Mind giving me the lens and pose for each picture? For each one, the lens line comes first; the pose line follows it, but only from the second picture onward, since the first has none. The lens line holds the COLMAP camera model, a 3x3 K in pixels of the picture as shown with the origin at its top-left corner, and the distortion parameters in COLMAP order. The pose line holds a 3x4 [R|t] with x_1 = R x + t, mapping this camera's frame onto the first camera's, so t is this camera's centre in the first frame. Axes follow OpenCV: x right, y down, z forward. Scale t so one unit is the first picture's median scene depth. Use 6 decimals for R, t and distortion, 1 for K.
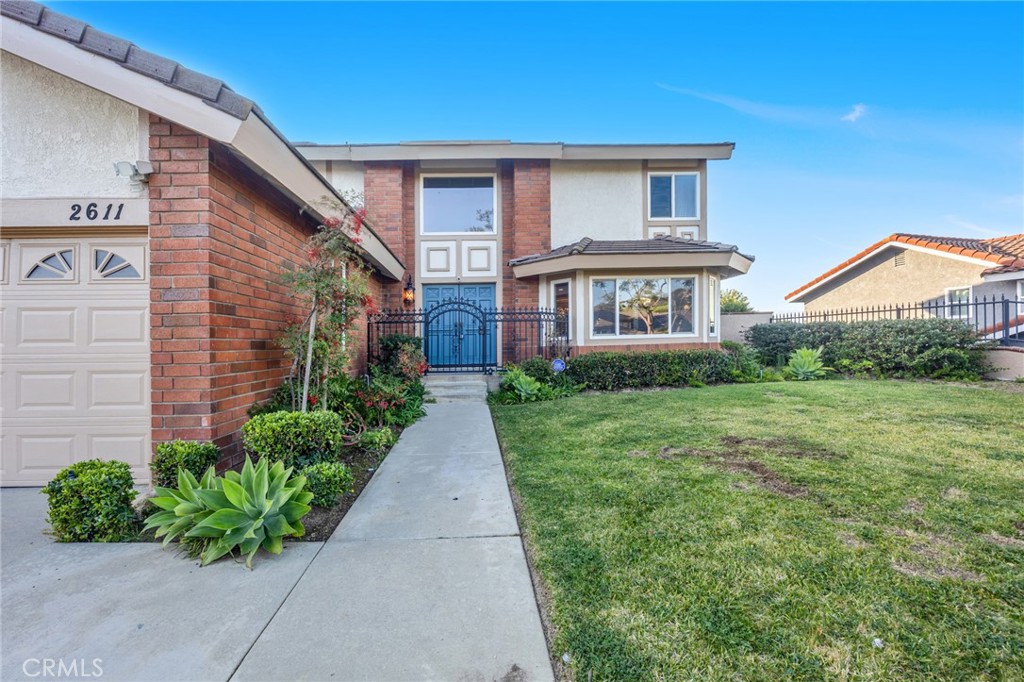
lens RADIAL K [[408.2, 0, 487.1], [0, 408.2, 351.1], [0, 0, 1]] dist [-0.000394, 0.000041]
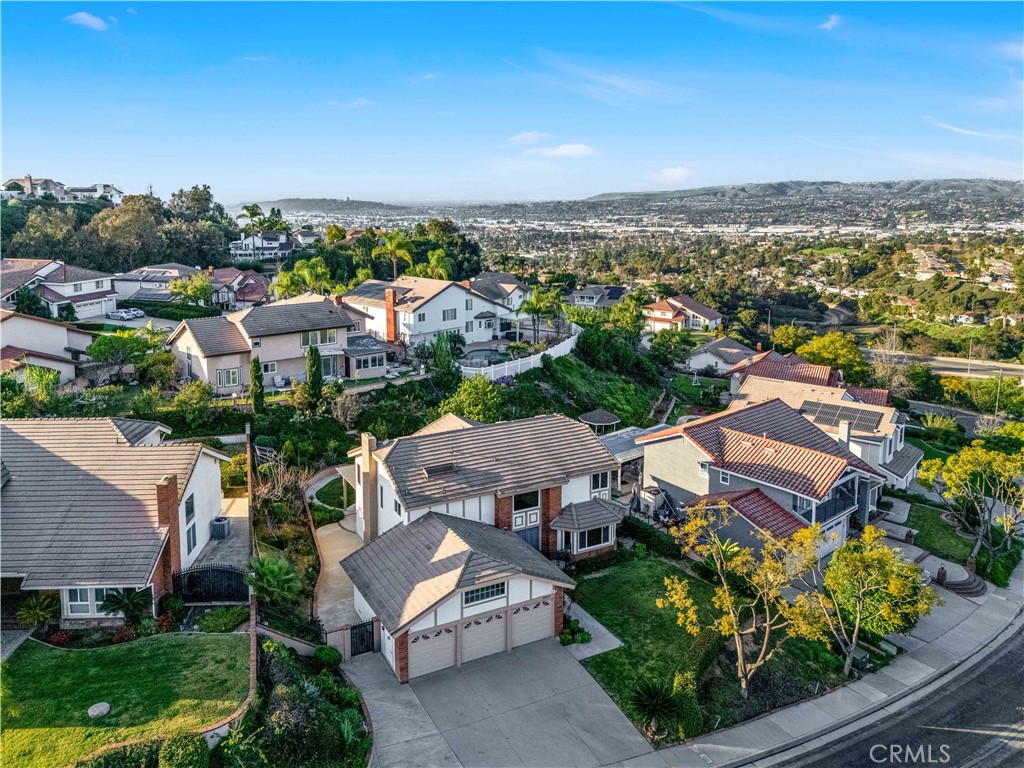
lens RADIAL K [[783.6, 0, 475.2], [0, 783.6, 304.9], [0, 0, 1]] dist [0.059163, -0.037197]
pose [[0.904862, -0.042364, 0.423592, -2.557066], [-0.007455, 0.993306, 0.115269, -2.290955], [-0.425640, -0.107460, 0.898489, -3.310628]]
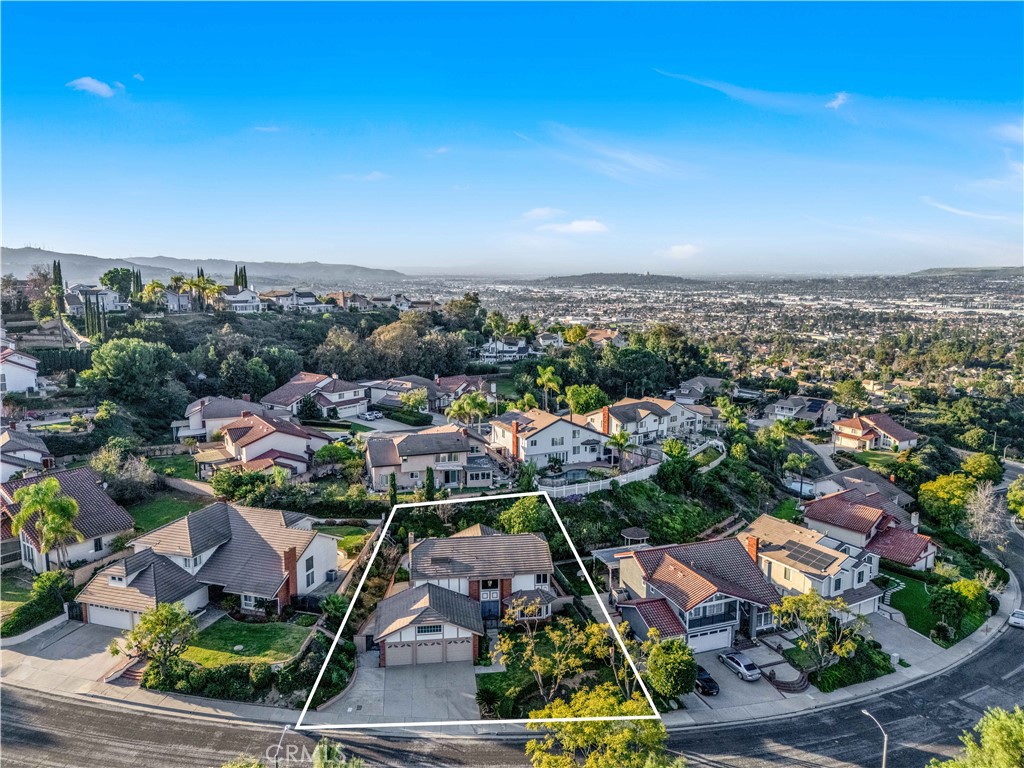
lens RADIAL K [[753.9, 0, 514.6], [0, 753.9, 387.1], [0, 0, 1]] dist [0.084589, -0.081386]
pose [[0.994236, 0.008074, 0.106909, -0.745733], [-0.022785, 0.990294, 0.137111, -3.820321], [-0.104765, -0.138756, 0.984770, -7.135664]]
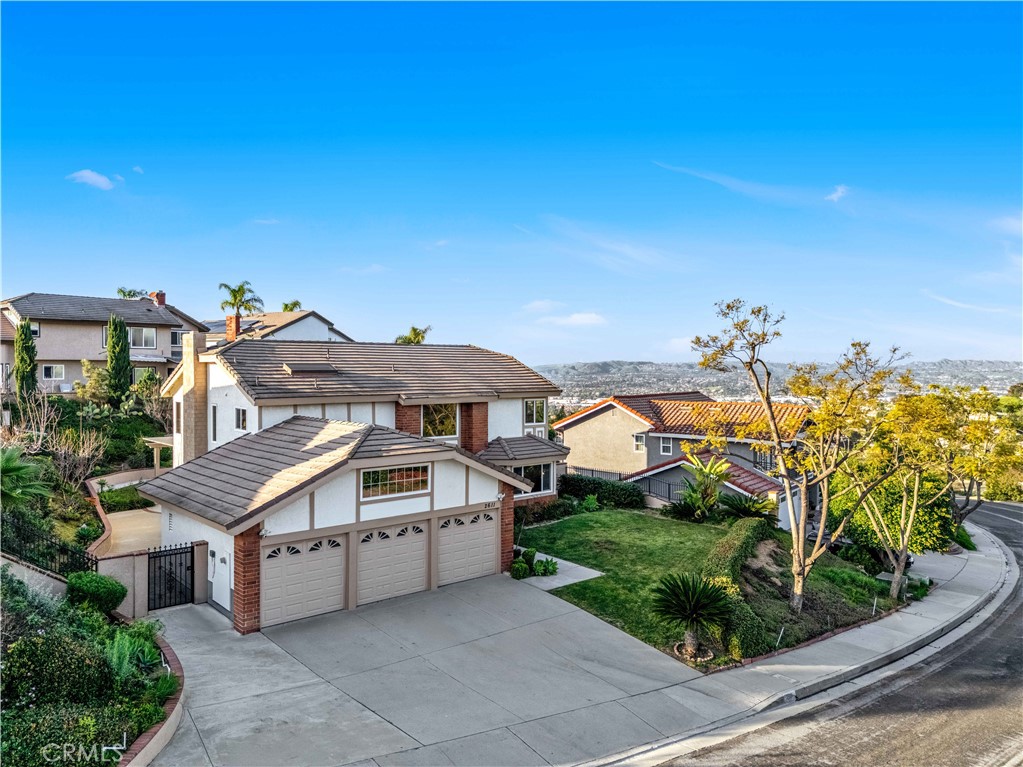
lens RADIAL K [[753.2, 0, 514.0], [0, 753.2, 386.6], [0, 0, 1]] dist [0.084589, -0.081386]
pose [[0.774712, 0.004871, 0.632295, -2.024126], [-0.002604, 0.999986, -0.004513, -0.545435], [-0.632309, 0.001850, 0.774714, -1.807831]]
